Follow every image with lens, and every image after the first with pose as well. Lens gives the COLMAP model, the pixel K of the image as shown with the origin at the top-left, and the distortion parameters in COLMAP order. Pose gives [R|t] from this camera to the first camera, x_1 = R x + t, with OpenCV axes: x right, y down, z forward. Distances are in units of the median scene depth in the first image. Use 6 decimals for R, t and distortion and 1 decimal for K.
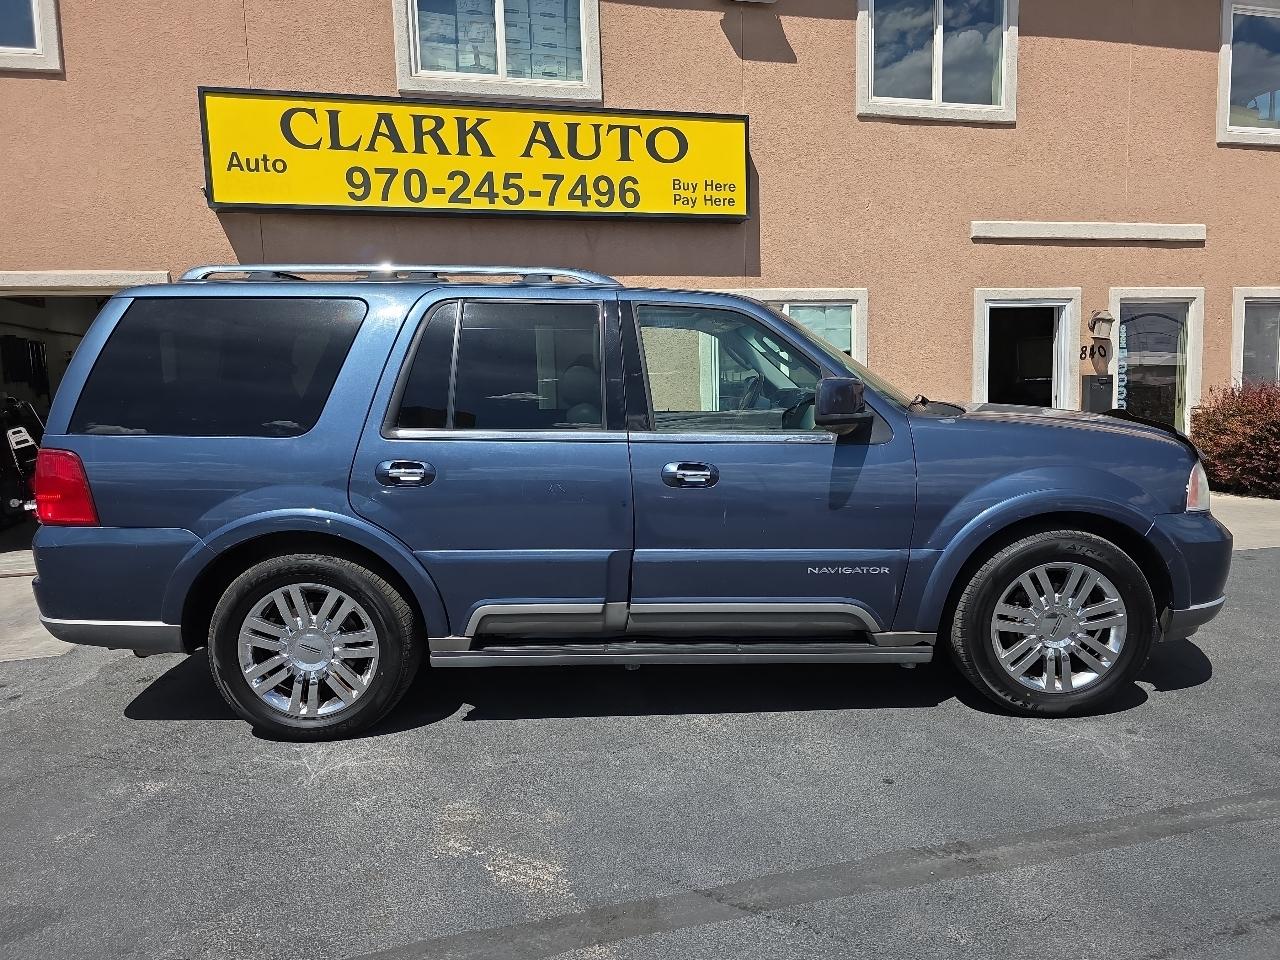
lens RADIAL K [[866.6, 0, 636.1], [0, 866.6, 473.8], [0, 0, 1]] dist [0.040204, -0.034785]
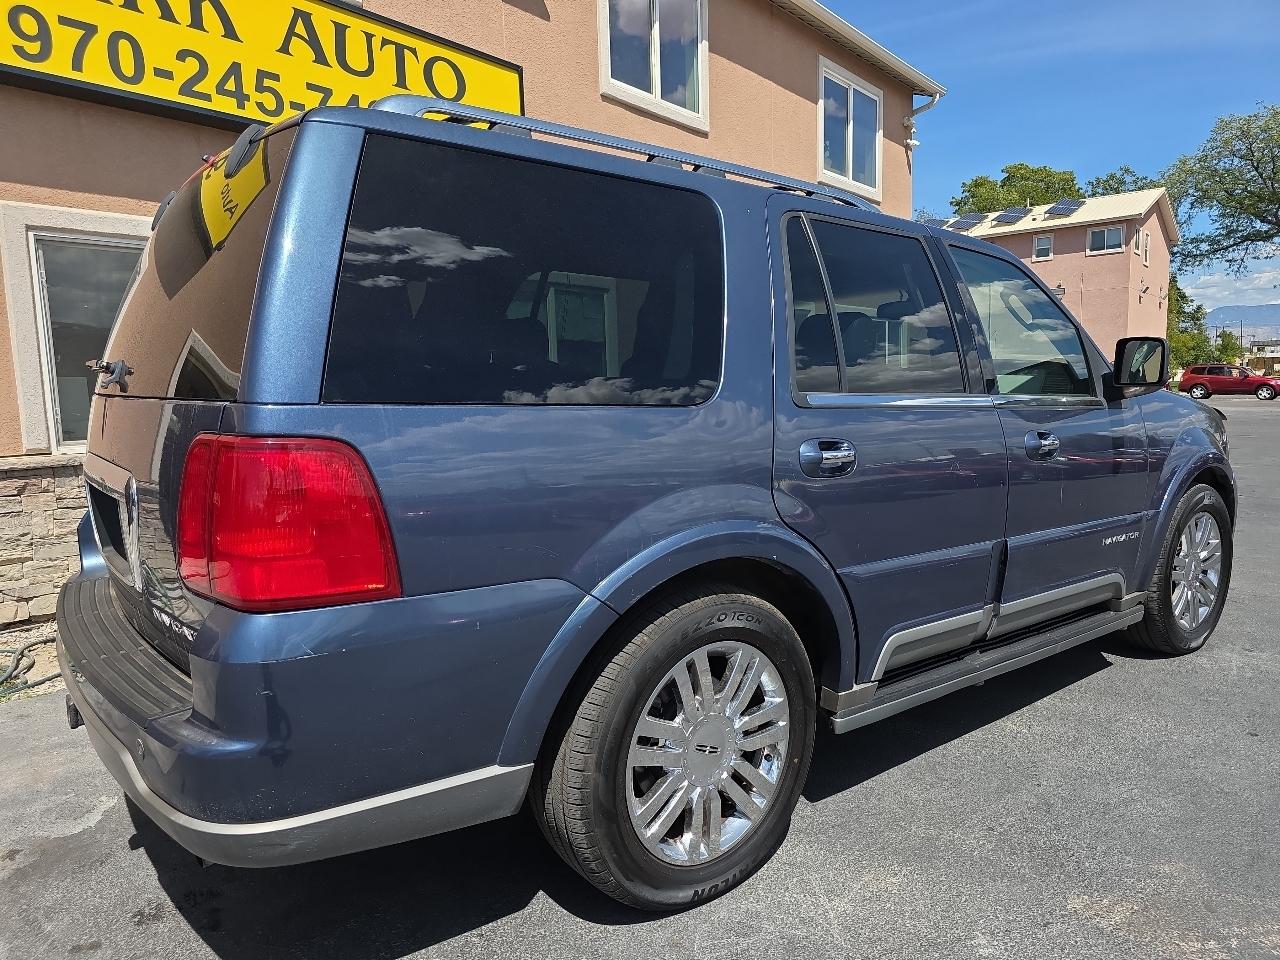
lens RADIAL K [[882.2, 0, 636.8], [0, 882.2, 482.0], [0, 0, 1]] dist [0.034812, -0.035581]
pose [[0.793986, -0.058541, 0.605111, -0.365528], [0.062522, 0.997938, 0.014507, -0.000404], [-0.604713, 0.026315, 0.796009, 0.245698]]
